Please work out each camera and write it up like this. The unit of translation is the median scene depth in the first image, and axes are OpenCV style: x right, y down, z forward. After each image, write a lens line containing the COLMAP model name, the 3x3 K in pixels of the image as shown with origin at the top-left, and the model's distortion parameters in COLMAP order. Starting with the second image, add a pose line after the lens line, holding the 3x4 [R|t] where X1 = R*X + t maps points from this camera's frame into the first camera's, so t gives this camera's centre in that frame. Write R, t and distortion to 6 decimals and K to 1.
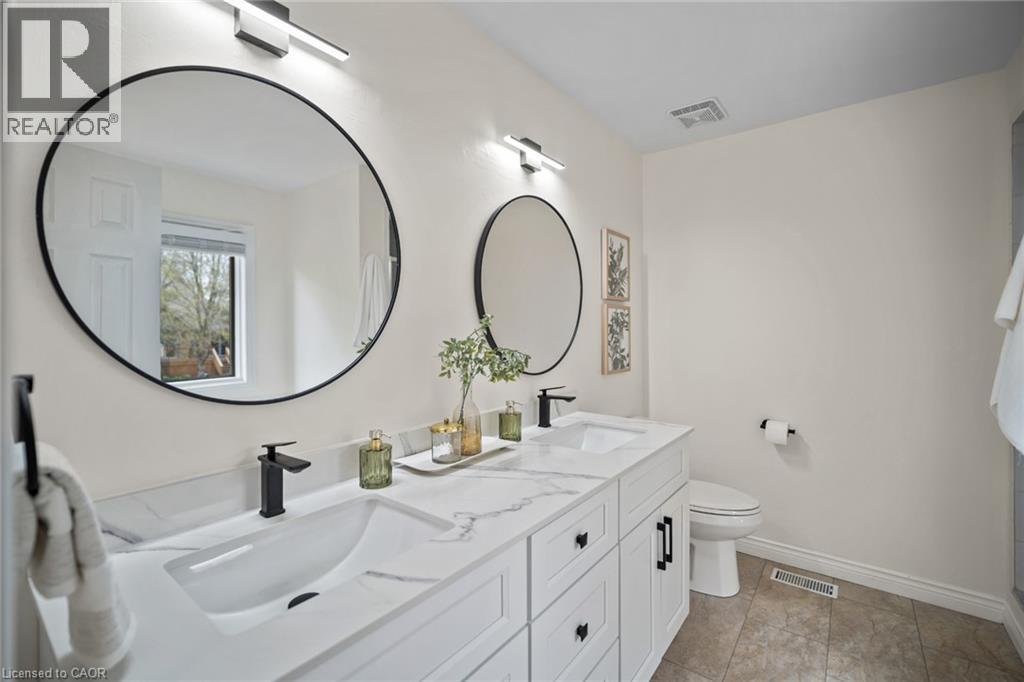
lens RADIAL K [[444.4, 0, 511.5], [0, 444.4, 328.1], [0, 0, 1]] dist [-0.001543, 0.000091]
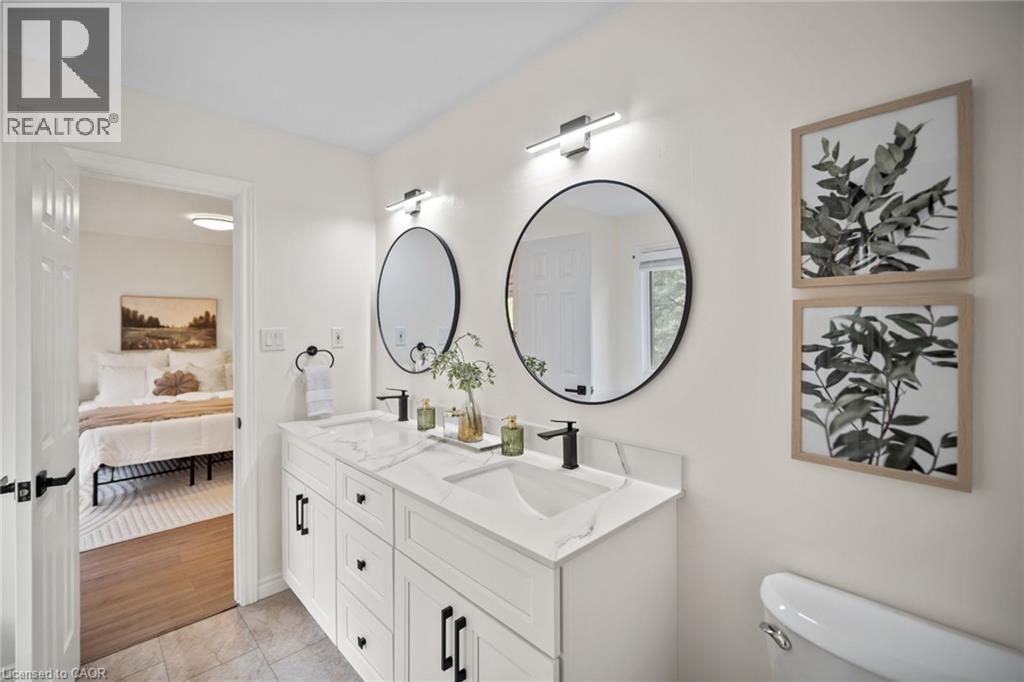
lens RADIAL K [[453.7, 0, 514.7], [0, 453.7, 325.0], [0, 0, 1]] dist [-0.003023, -0.000072]
pose [[-0.140709, -0.005017, -0.990038, 0.723468], [-0.000385, 0.999987, -0.005013, -0.027102], [0.990051, -0.000325, -0.140709, 0.813211]]
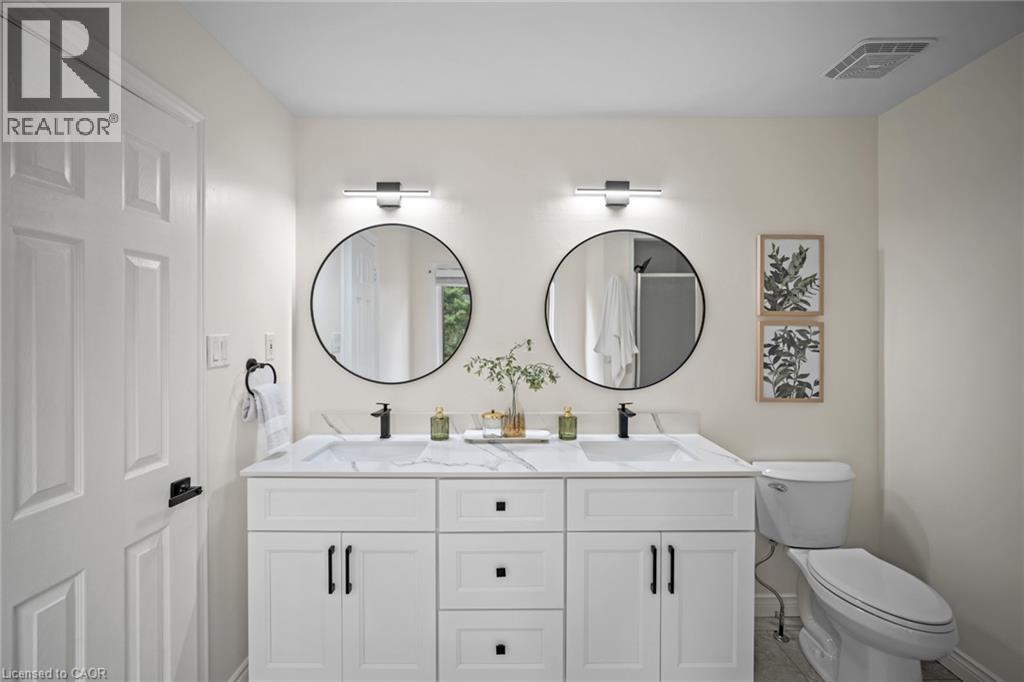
lens RADIAL K [[443.1, 0, 513.8], [0, 443.1, 338.8], [0, 0, 1]] dist [-0.002931, 0.000237]
pose [[0.633096, 0.004827, -0.774058, 0.599825], [-0.004493, 0.999987, 0.002562, -0.020159], [0.774060, 0.001856, 0.633110, 0.076325]]
